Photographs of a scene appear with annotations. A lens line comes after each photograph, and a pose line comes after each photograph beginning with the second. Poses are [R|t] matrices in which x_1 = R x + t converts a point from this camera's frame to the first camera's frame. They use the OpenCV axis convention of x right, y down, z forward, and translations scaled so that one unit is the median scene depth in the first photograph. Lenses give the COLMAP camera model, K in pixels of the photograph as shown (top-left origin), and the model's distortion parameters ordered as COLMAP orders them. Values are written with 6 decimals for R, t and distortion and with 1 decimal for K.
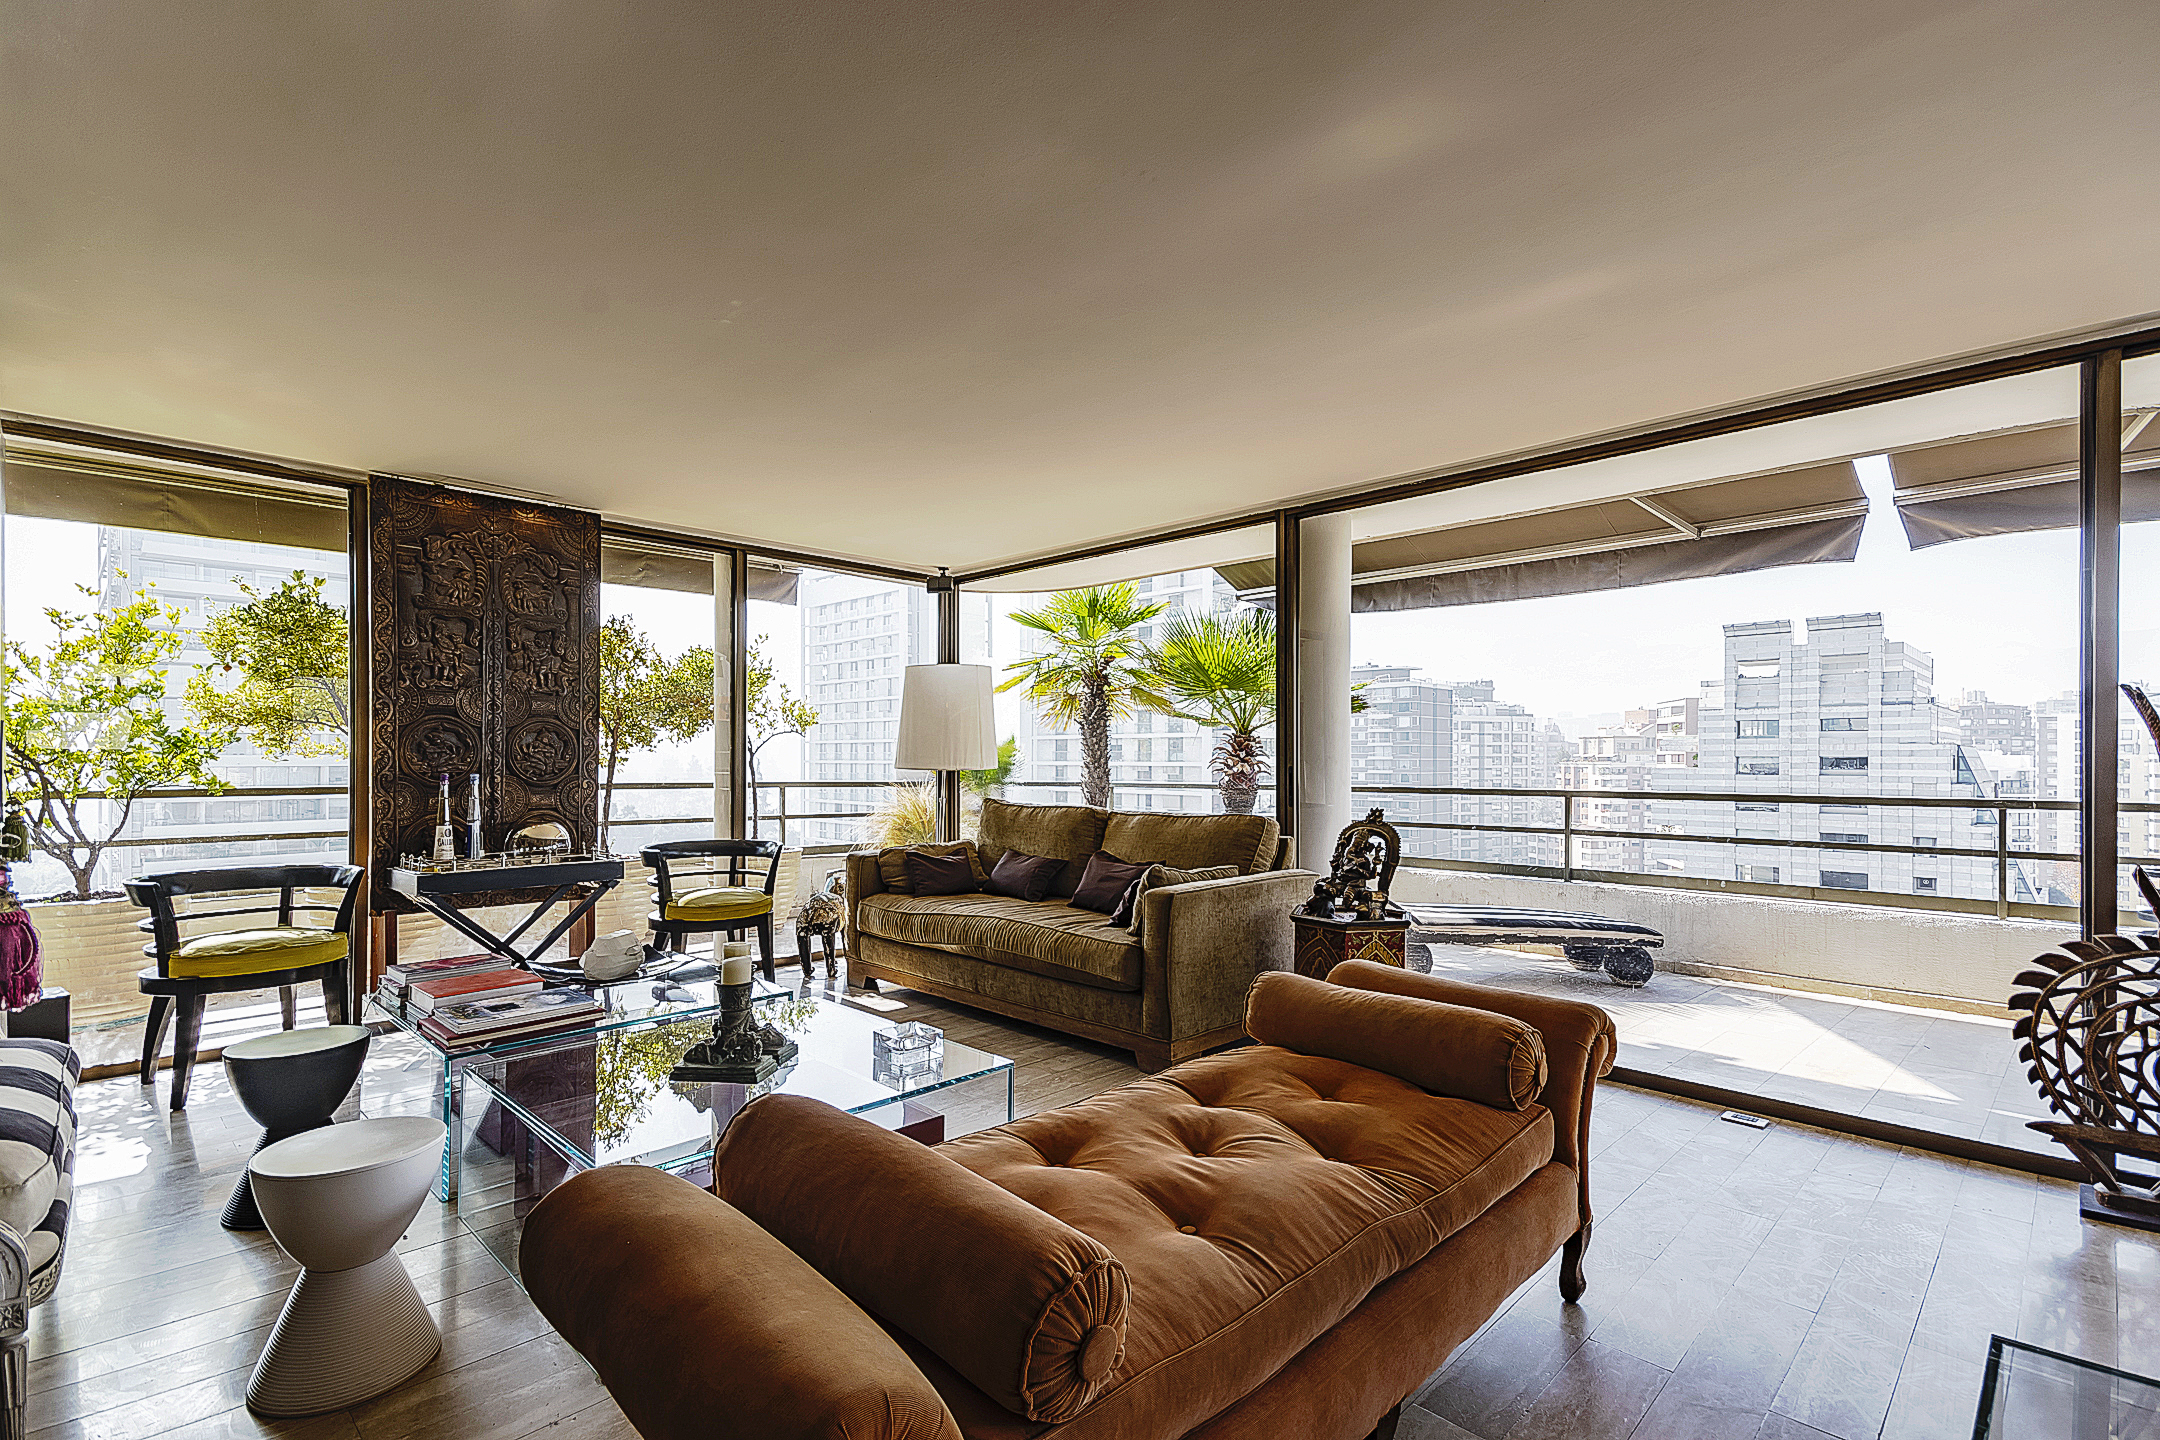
lens RADIAL K [[992.0, 0, 1003.3], [0, 992.0, 763.0], [0, 0, 1]] dist [0.003282, 0.000177]
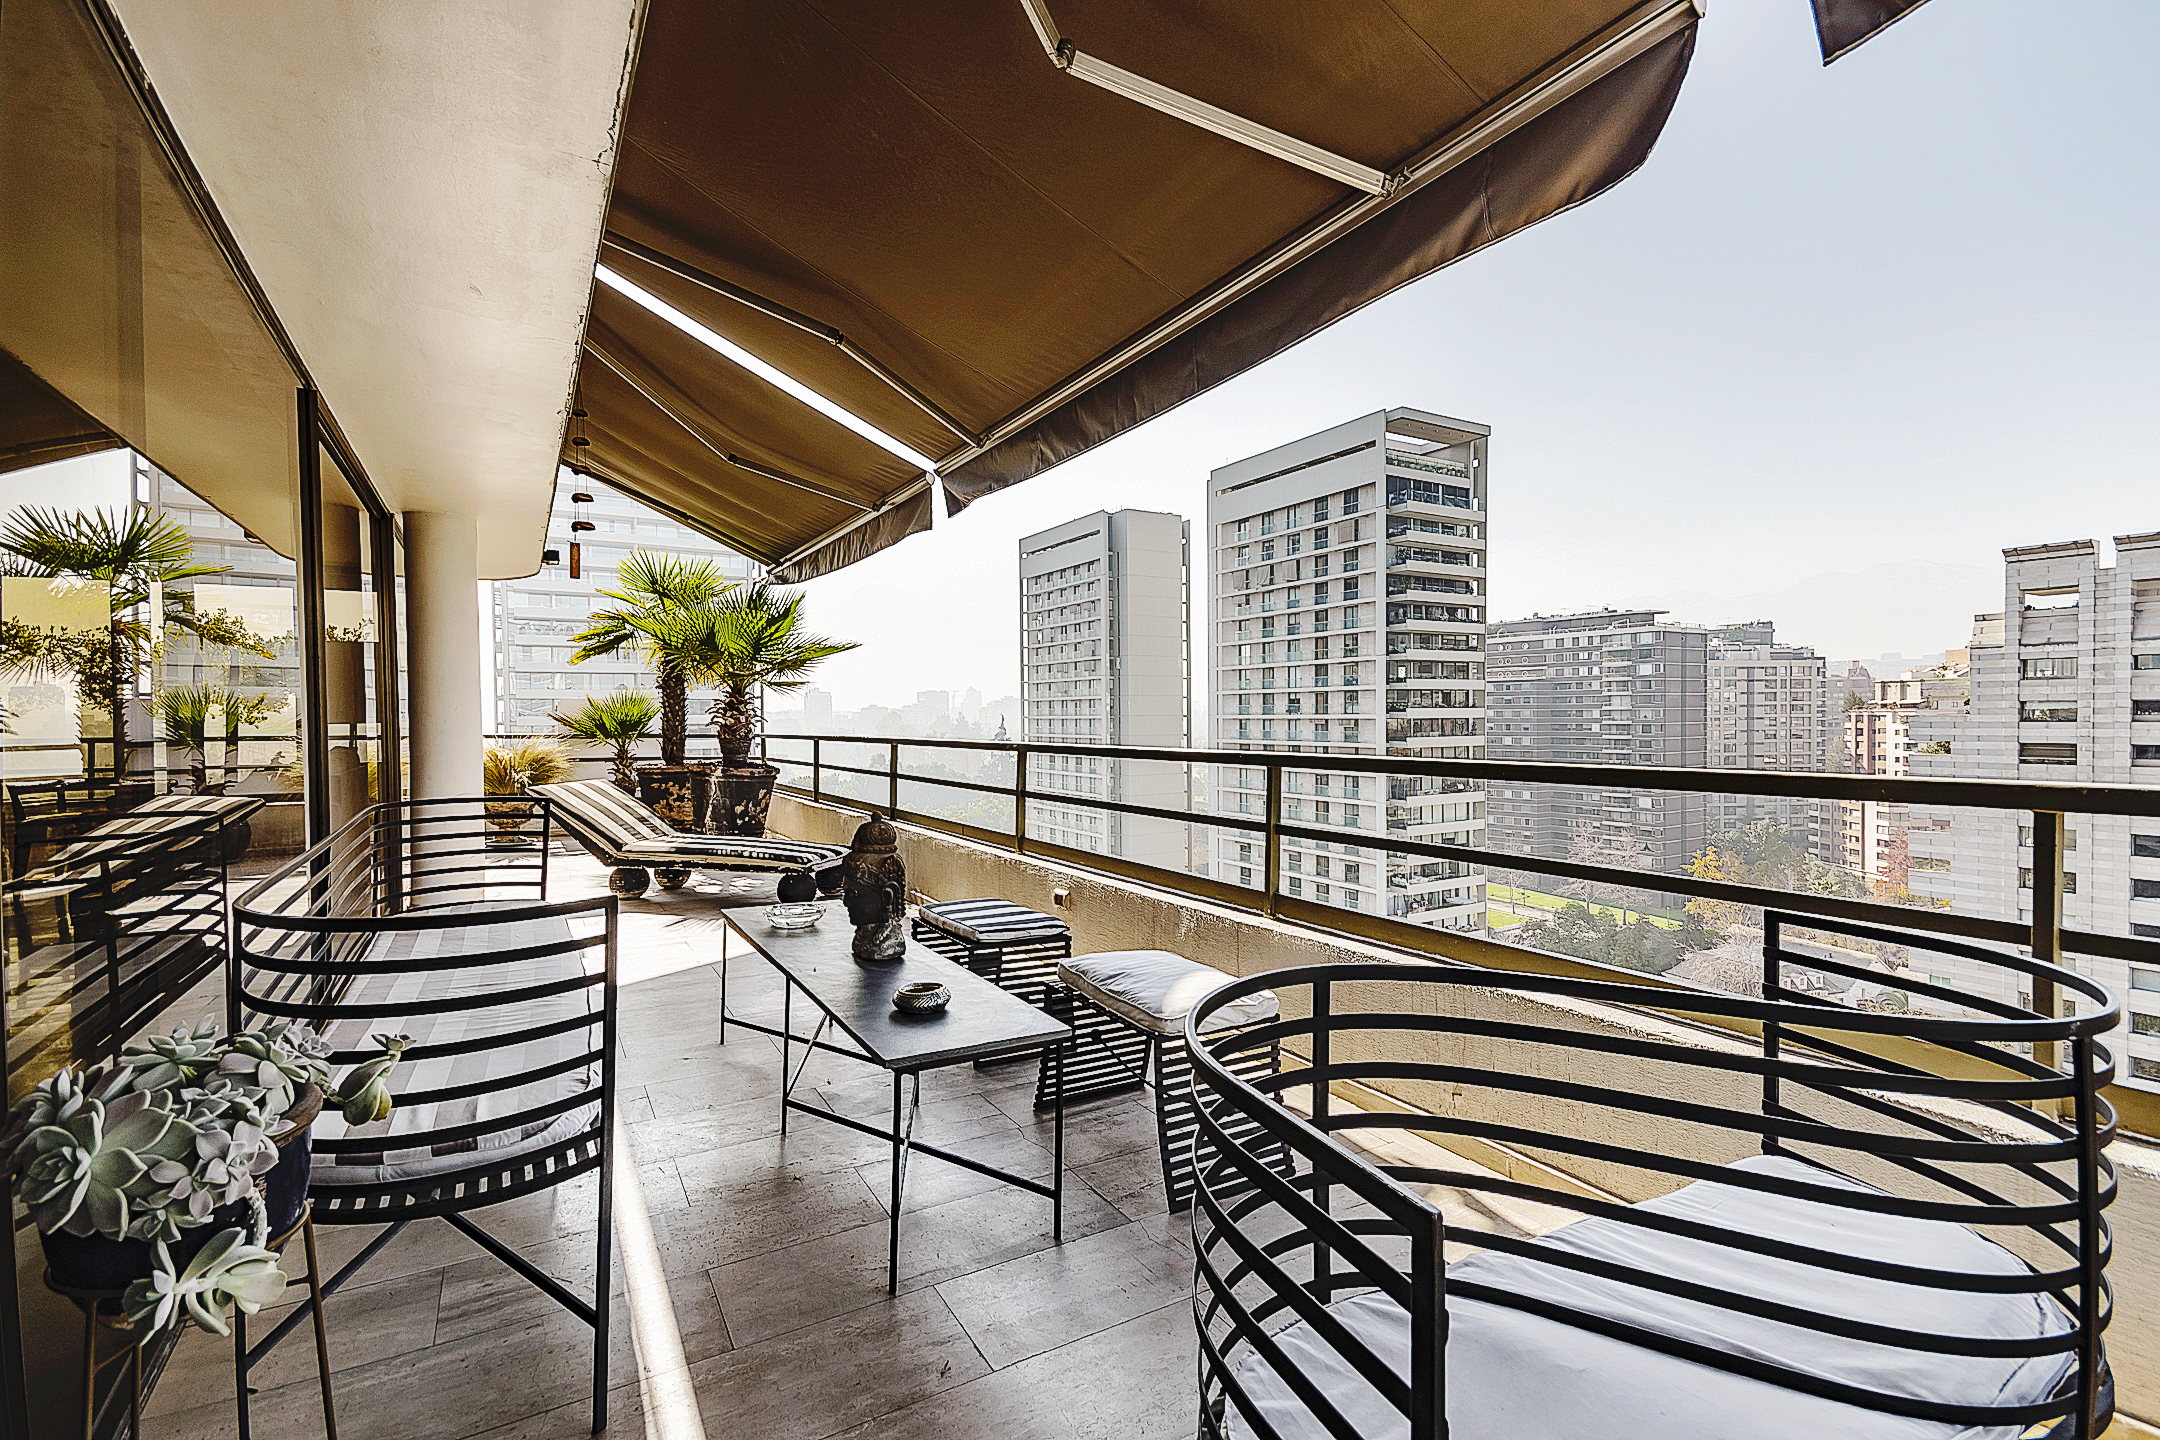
lens RADIAL K [[949.8, 0, 1077.5], [0, 949.8, 733.8], [0, 0, 1]] dist [0.035920, -0.004827]
pose [[0.978001, -0.008909, -0.208408, 0.112103], [0.011932, 0.999841, 0.013250, 0.000931], [0.208257, -0.015445, 0.977952, -0.003376]]
